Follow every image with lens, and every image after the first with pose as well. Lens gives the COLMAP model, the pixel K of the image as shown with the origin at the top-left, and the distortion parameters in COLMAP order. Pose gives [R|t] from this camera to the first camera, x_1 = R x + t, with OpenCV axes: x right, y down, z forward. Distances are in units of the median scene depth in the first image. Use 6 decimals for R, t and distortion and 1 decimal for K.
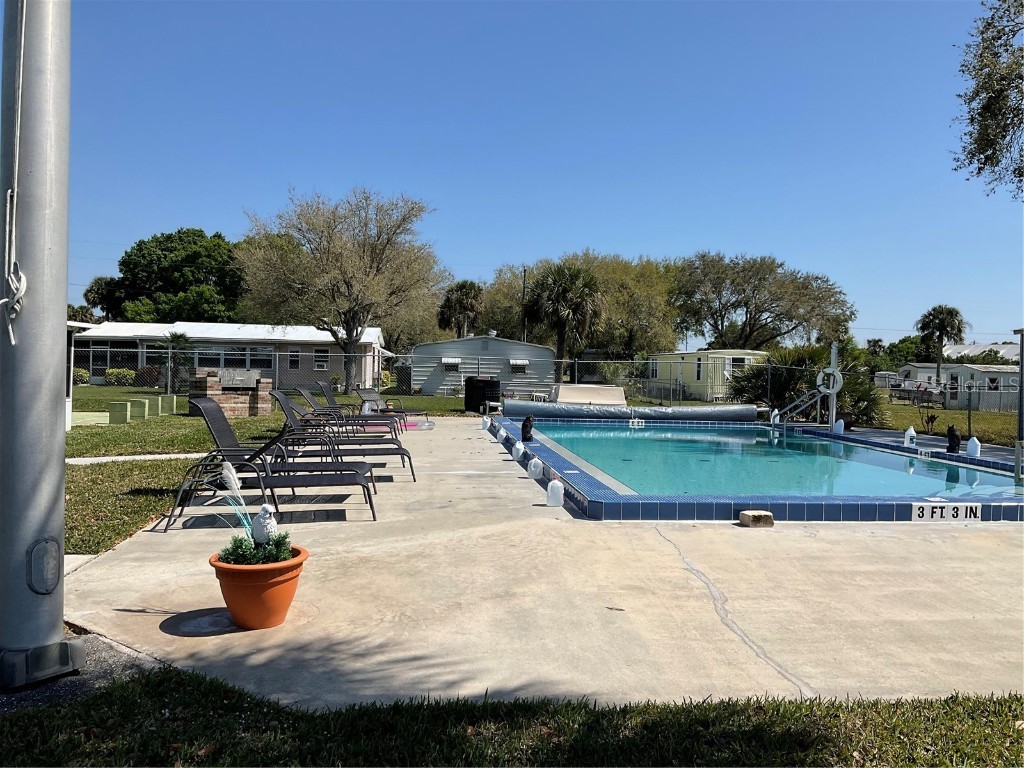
lens RADIAL K [[798.8, 0, 512.0], [0, 798.8, 384.0], [0, 0, 1]] dist [0.115894, -0.207448]
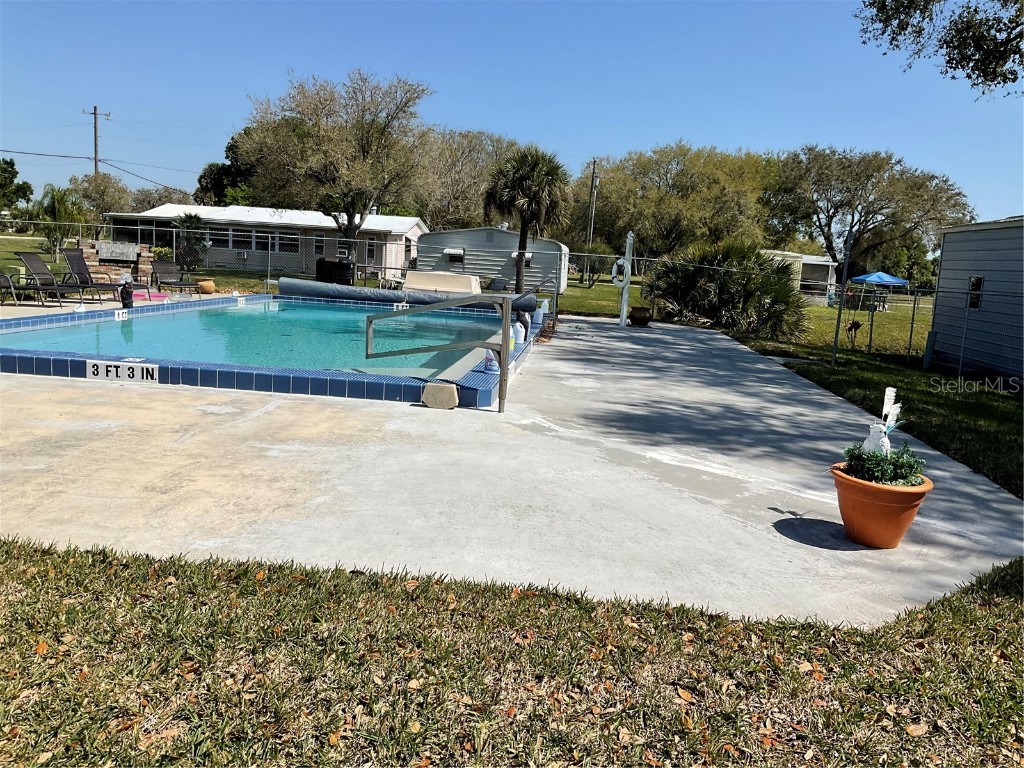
lens RADIAL K [[798.8, 0, 512.0], [0, 798.8, 384.0], [0, 0, 1]] dist [0.115894, -0.207448]
pose [[0.984240, 0.062480, -0.165432, 0.184731], [-0.041490, 0.990980, 0.127428, 0.004541], [0.171901, -0.118556, 0.977954, 0.019545]]
